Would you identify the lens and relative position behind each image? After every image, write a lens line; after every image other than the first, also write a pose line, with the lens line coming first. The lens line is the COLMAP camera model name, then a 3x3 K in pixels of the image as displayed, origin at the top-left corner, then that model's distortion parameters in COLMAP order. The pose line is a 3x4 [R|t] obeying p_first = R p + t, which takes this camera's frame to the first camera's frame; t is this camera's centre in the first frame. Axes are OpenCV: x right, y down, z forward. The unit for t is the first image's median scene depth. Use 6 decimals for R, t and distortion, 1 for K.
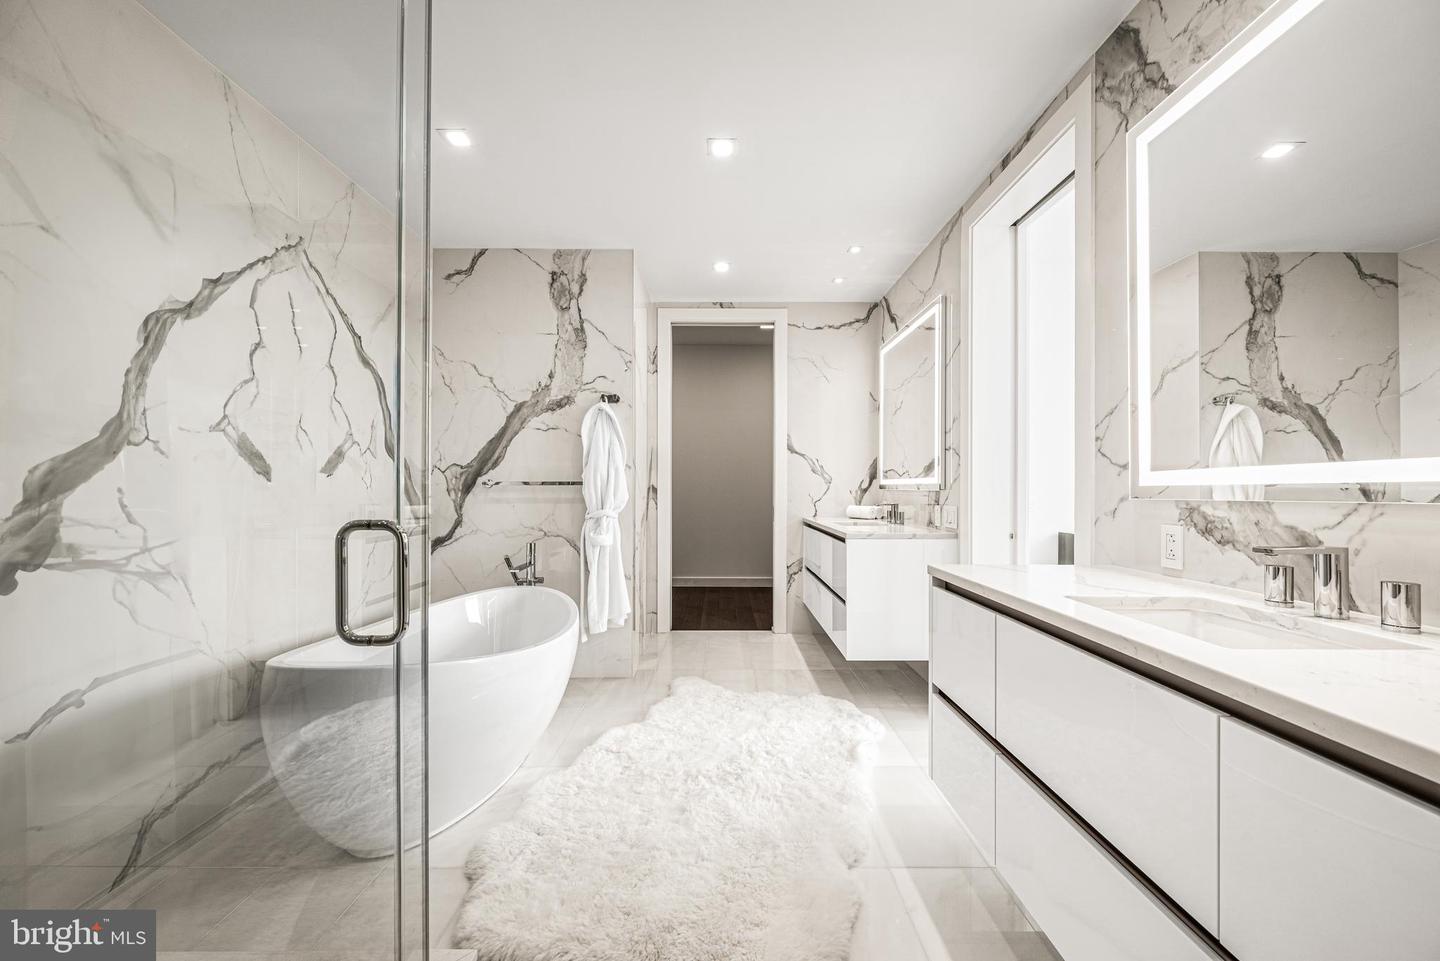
lens RADIAL K [[565.3, 0, 719.6], [0, 565.3, 483.5], [0, 0, 1]] dist [-0.006832, 0.000496]
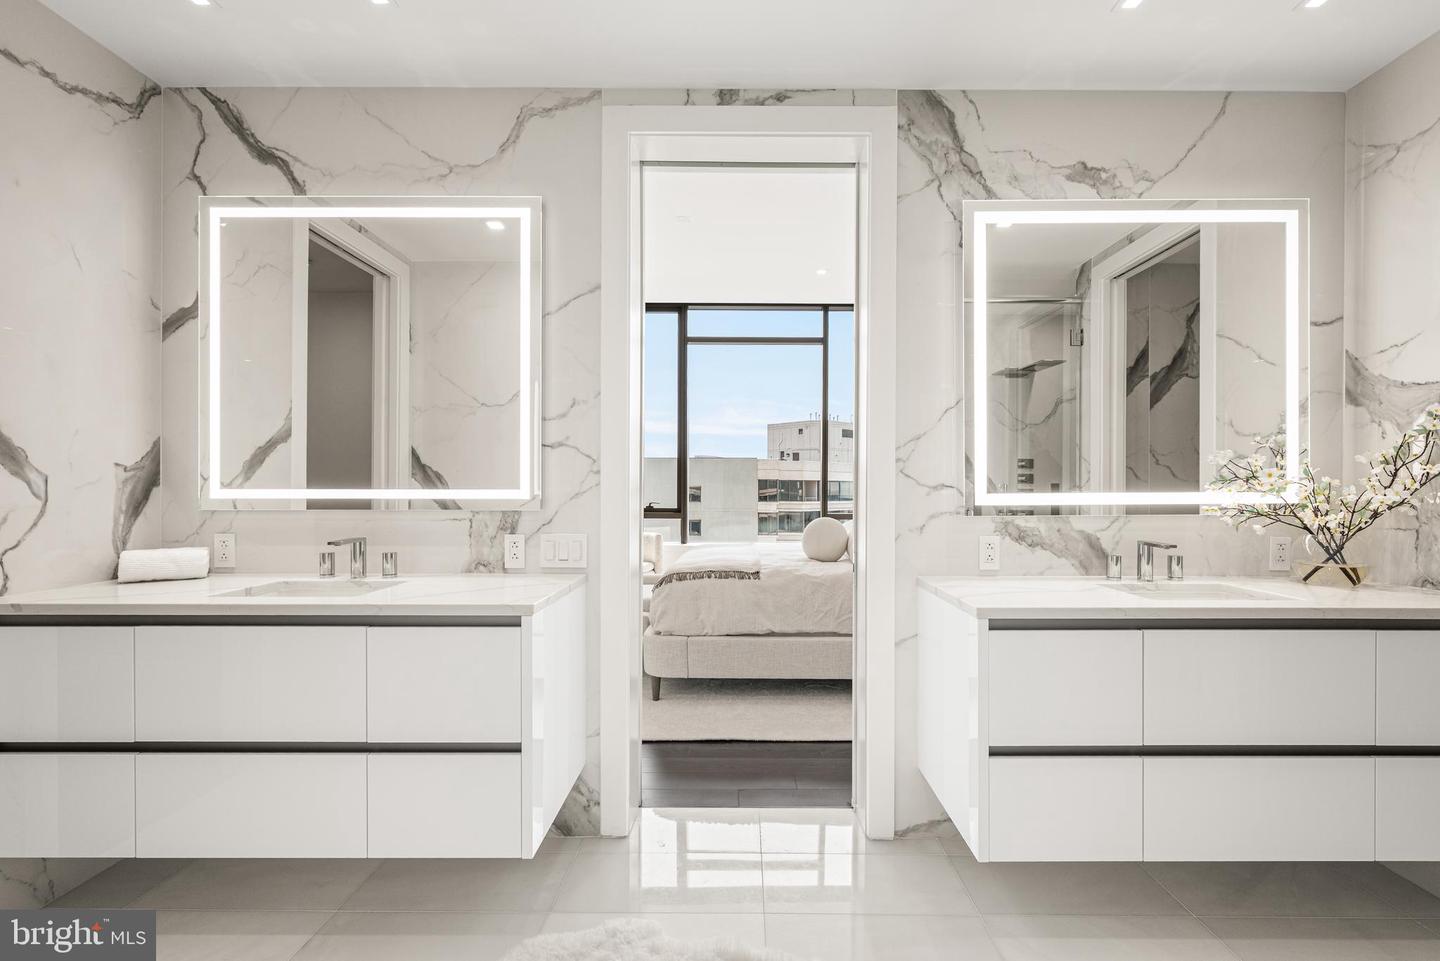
lens RADIAL K [[663.1, 0, 720.7], [0, 663.1, 486.7], [0, 0, 1]] dist [0.005420, 0.000359]
pose [[0.001471, -0.003278, 0.999994, -0.626442], [-0.007710, 0.999965, 0.003290, -0.033760], [-0.999969, -0.007715, 0.001445, 1.451945]]
